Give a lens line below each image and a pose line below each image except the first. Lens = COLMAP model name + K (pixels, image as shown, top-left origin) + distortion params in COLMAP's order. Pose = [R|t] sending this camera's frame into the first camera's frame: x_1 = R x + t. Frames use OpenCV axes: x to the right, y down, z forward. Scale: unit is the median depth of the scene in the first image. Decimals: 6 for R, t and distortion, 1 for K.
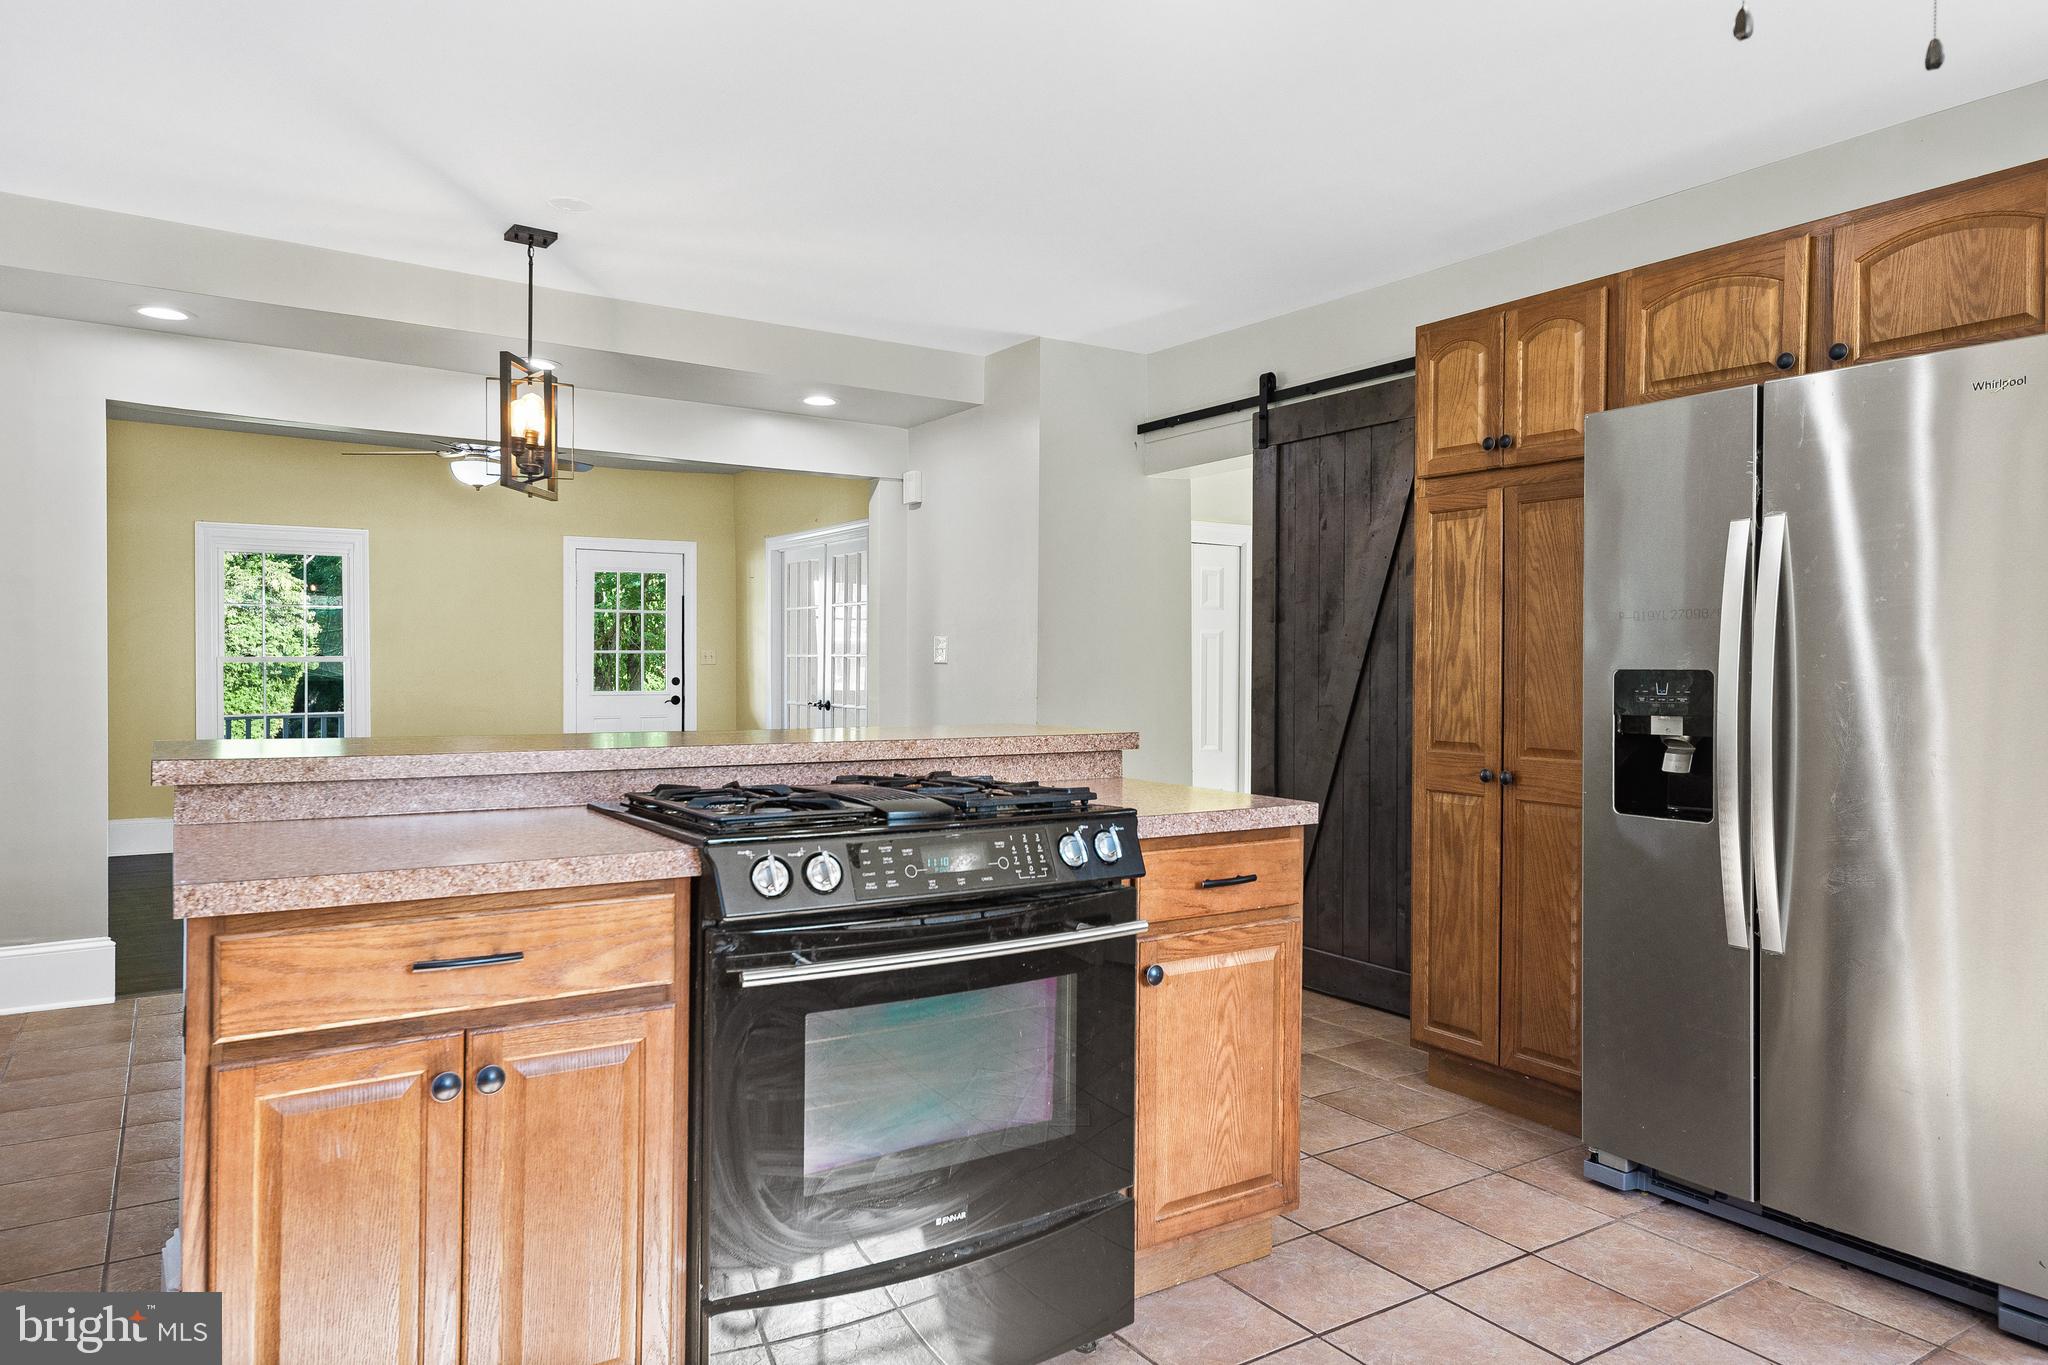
lens RADIAL K [[1288.2, 0, 1024.0], [0, 1288.2, 682.5], [0, 0, 1]] dist [0.002802, 0.001009]
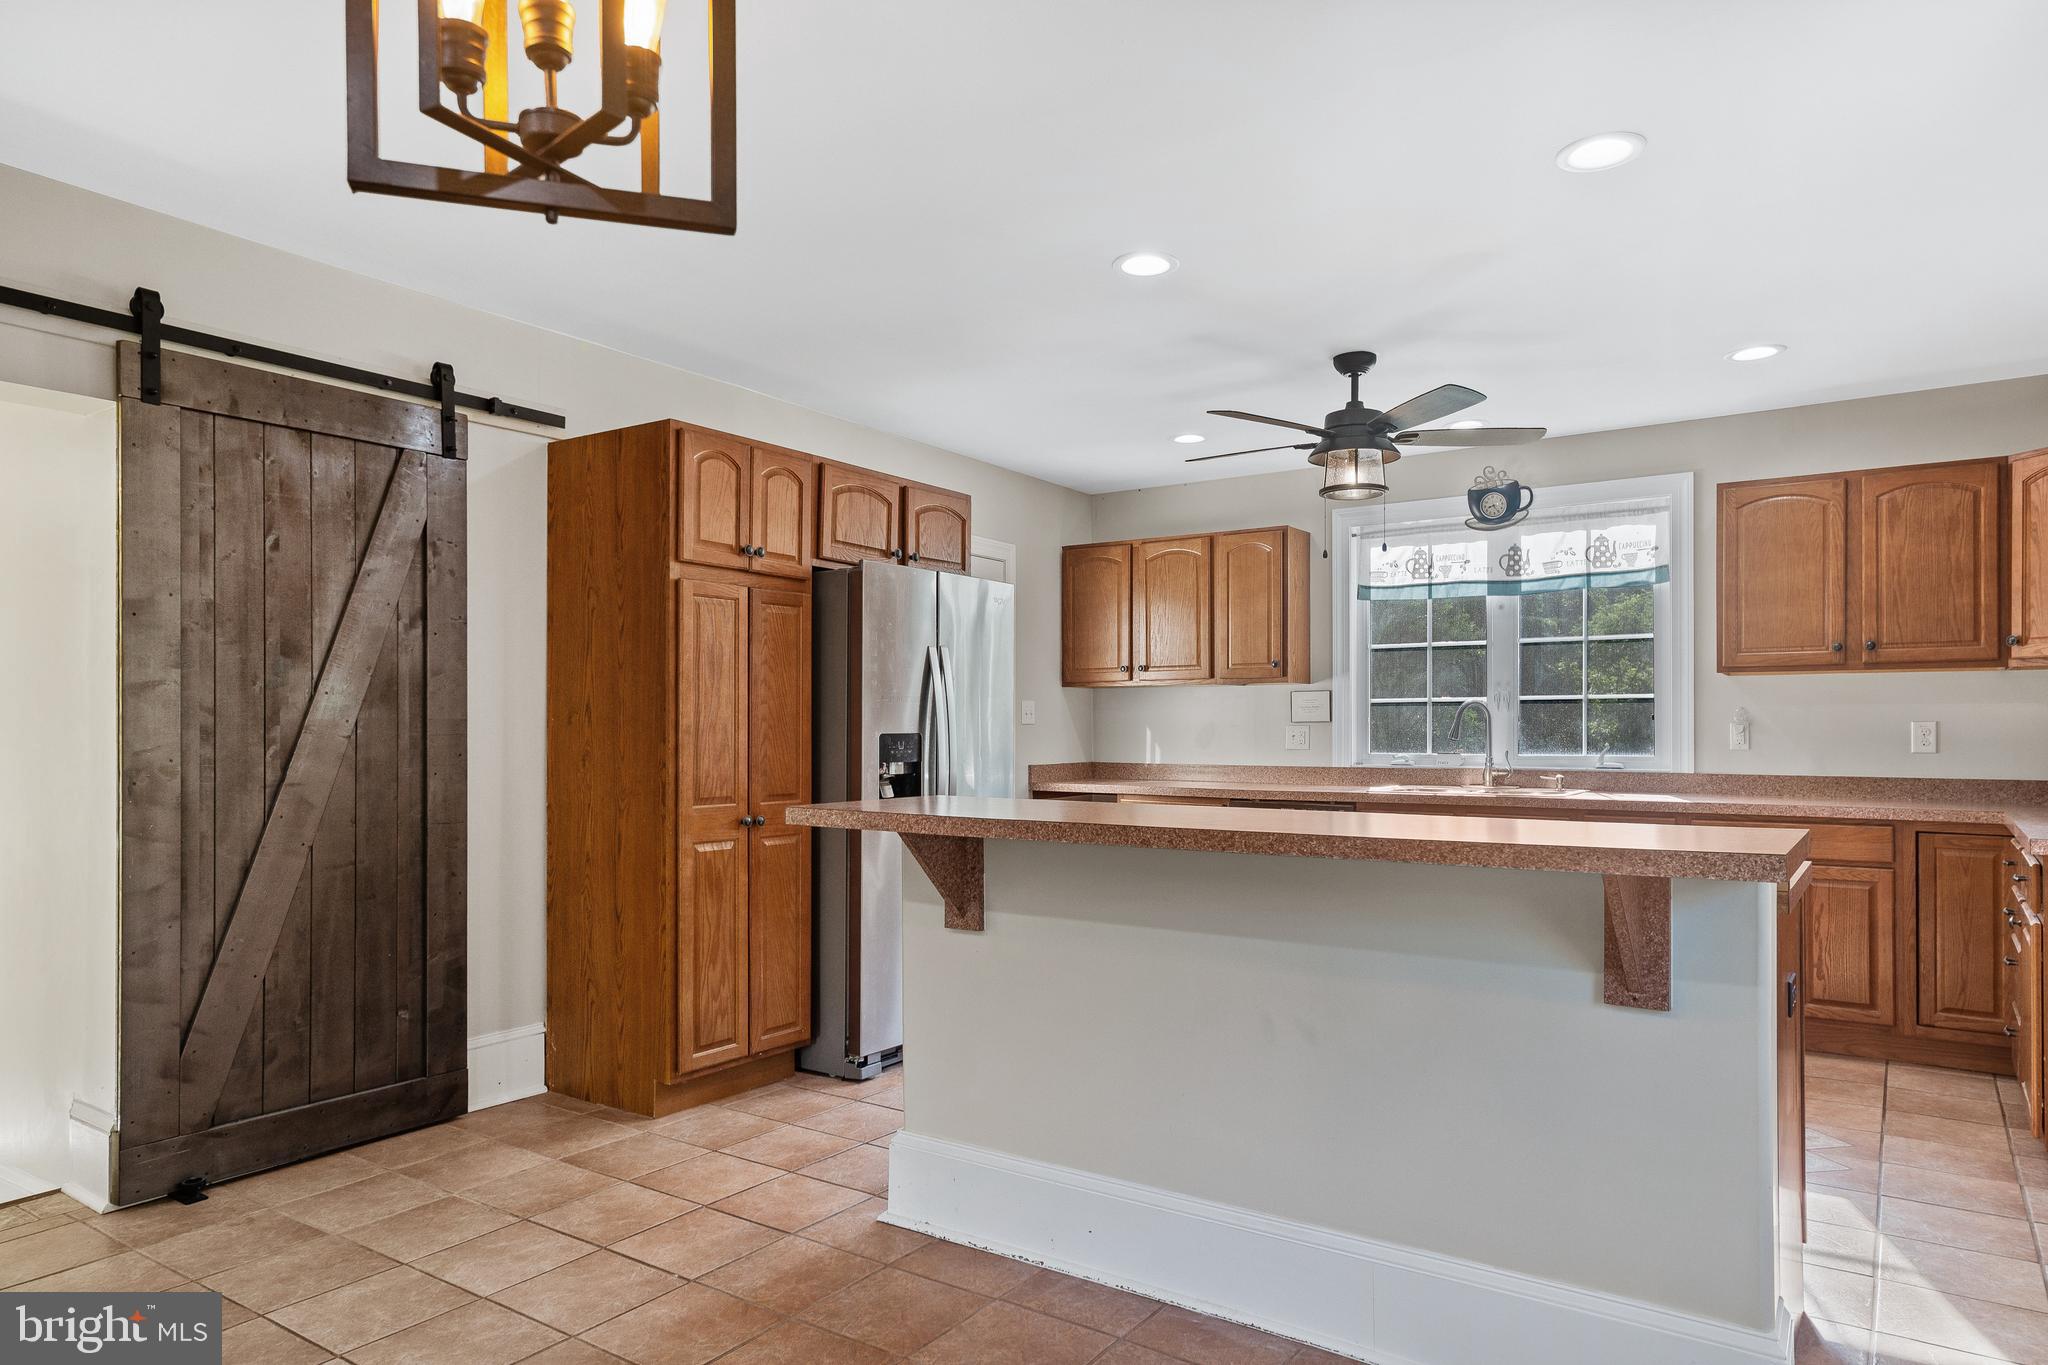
lens RADIAL K [[1267.8, 0, 1022.9], [0, 1267.8, 710.5], [0, 0, 1]] dist [0.006774, 0.004967]
pose [[-0.381201, 0.000166, 0.924492, -0.817026], [0.005647, 0.999982, 0.002149, -0.032117], [-0.924475, 0.006040, -0.381195, 1.161513]]
